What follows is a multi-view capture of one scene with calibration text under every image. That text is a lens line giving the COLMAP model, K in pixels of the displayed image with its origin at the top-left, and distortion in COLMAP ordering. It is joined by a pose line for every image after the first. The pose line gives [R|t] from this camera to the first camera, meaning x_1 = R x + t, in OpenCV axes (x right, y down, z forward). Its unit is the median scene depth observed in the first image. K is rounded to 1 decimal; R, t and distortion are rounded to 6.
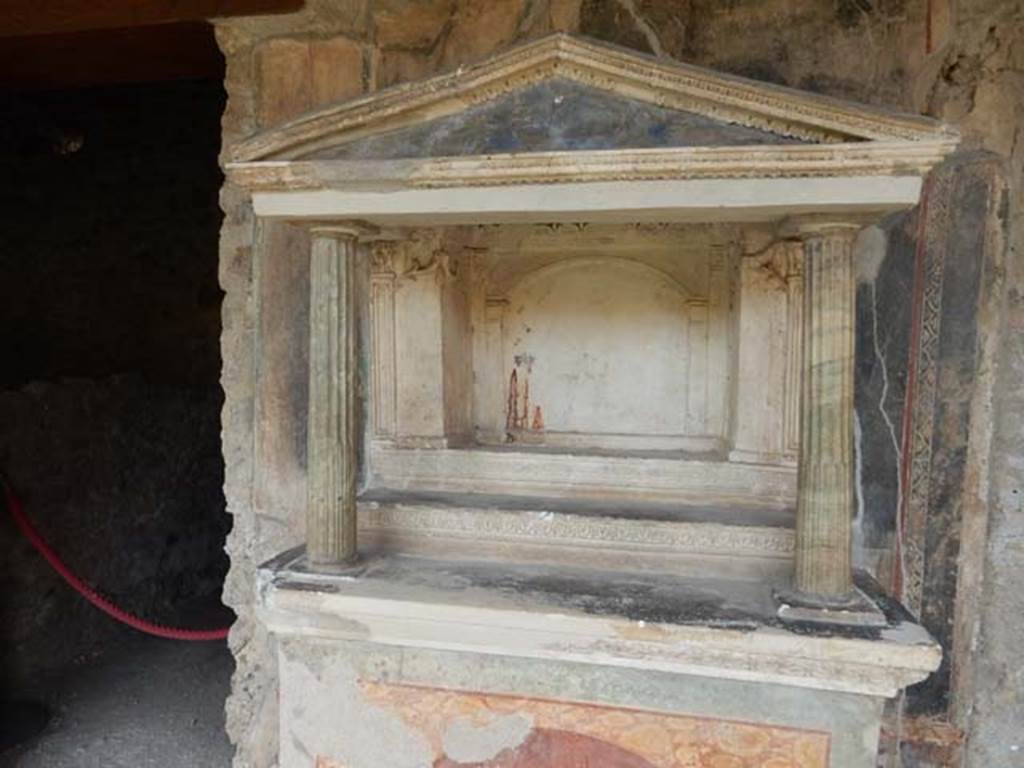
lens RADIAL K [[765.5, 0, 505.7], [0, 765.5, 393.2], [0, 0, 1]] dist [-0.021597, 0.015381]
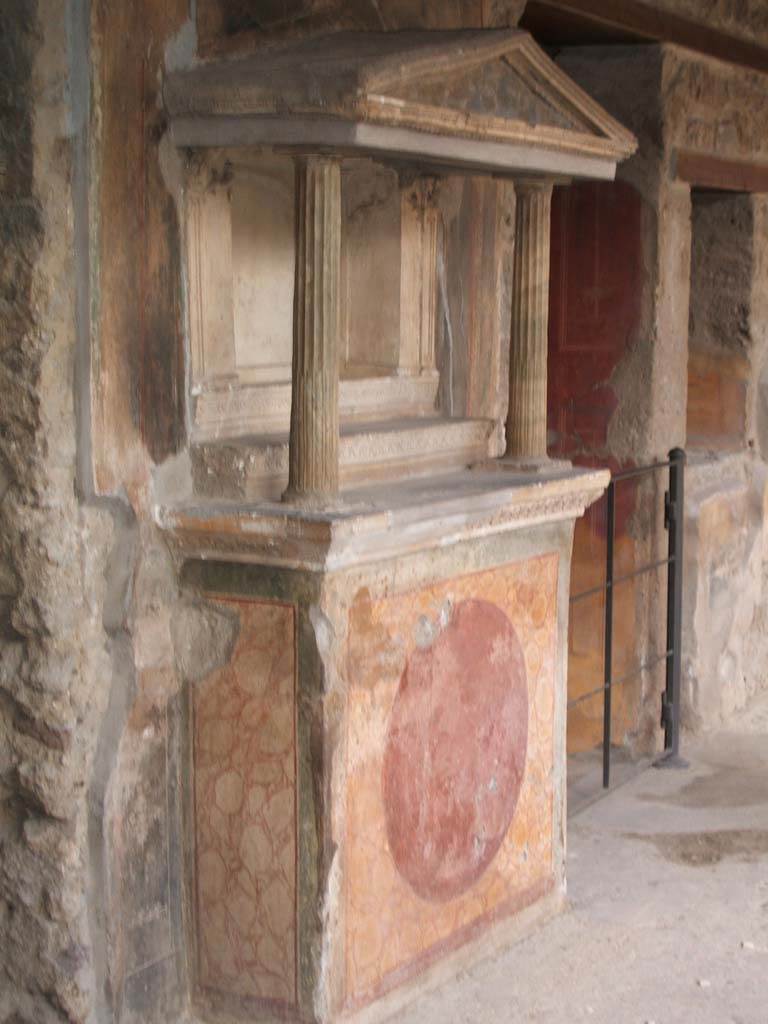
lens RADIAL K [[1843.4, 0, 439.6], [0, 1843.4, 564.8], [0, 0, 1]] dist [-0.121807, 0.000000]
pose [[0.300760, -0.156789, 0.940724, -2.308921], [0.048485, 0.987632, 0.149106, -0.035805], [-0.952467, 0.000766, 0.304642, 0.145662]]
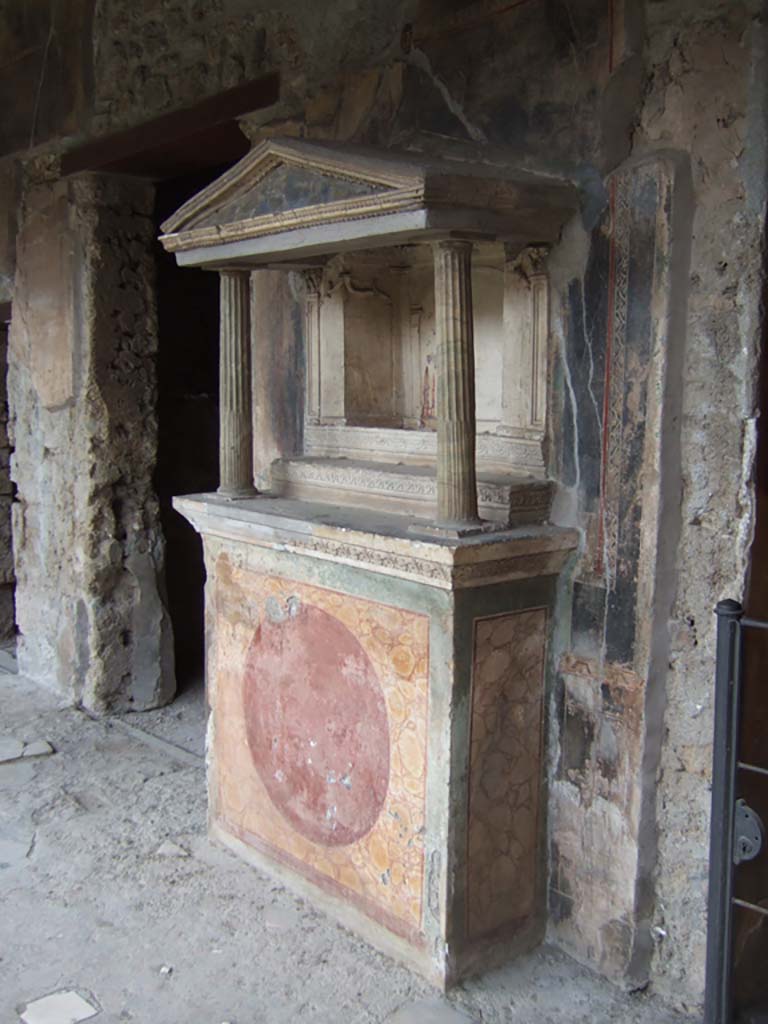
lens RADIAL K [[1078.2, 0, 381.8], [0, 1078.2, 529.9], [0, 0, 1]] dist [-0.059496, 0.000000]
pose [[0.784422, 0.072894, -0.615929, 1.266106], [-0.029964, 0.996364, 0.079757, 0.113248], [0.619503, -0.044107, 0.783754, -0.467274]]
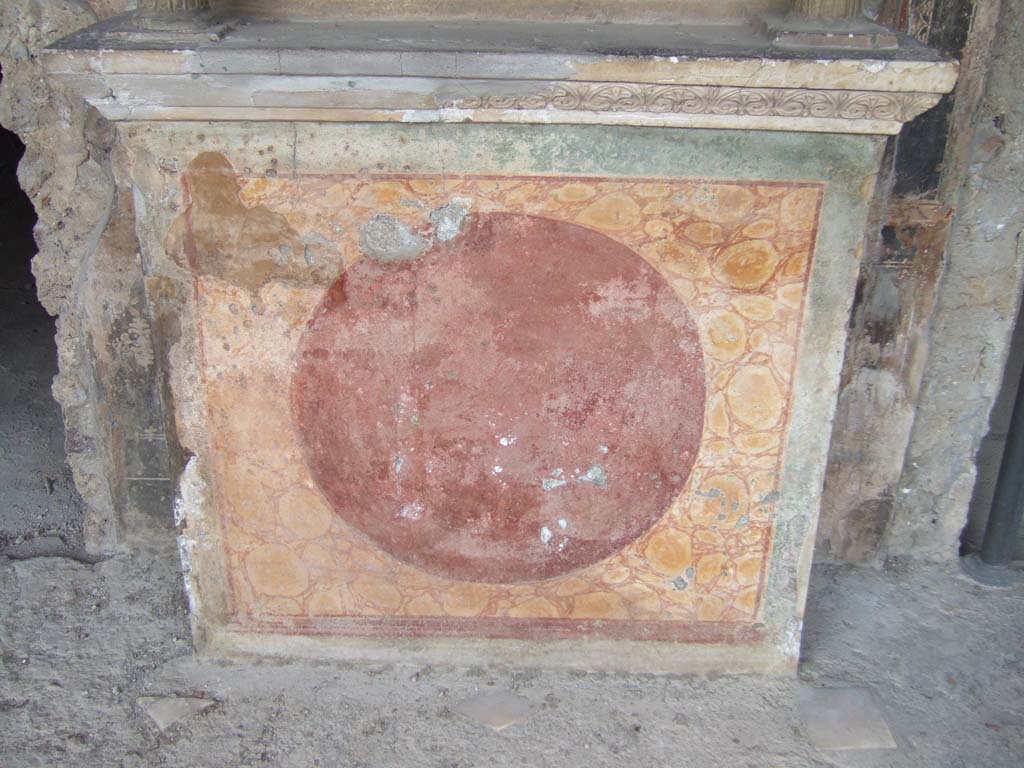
lens RADIAL K [[1099.3, 0, 509.3], [0, 1099.3, 400.3], [0, 0, 1]] dist [-0.052416, 0.000000]
pose [[0.982011, -0.093034, 0.164316, -0.117706], [0.019058, 0.914589, 0.403934, 0.135823], [-0.187862, -0.393536, 0.899910, -0.108778]]
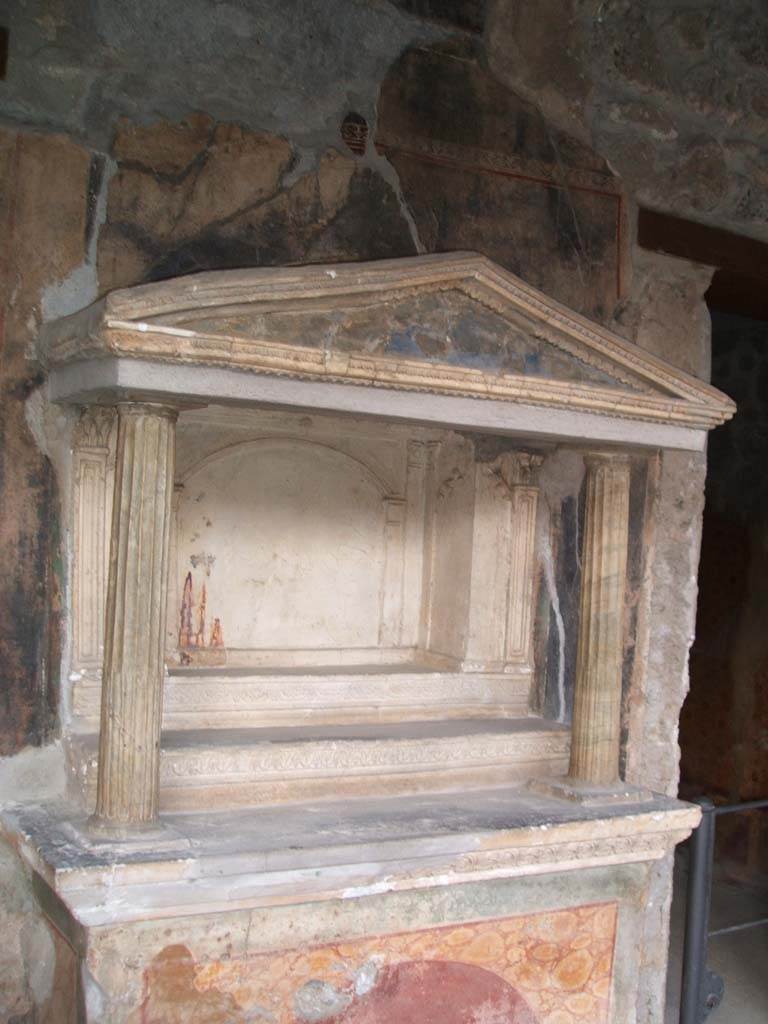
lens RADIAL K [[1172.2, 0, 472.0], [0, 1172.2, 538.6], [0, 0, 1]] dist [-0.159055, 0.000000]
pose [[0.717363, 0.020213, 0.696406, -0.769294], [0.002721, 0.999490, -0.031814, -0.033486], [-0.696694, 0.024717, 0.716943, -0.077627]]
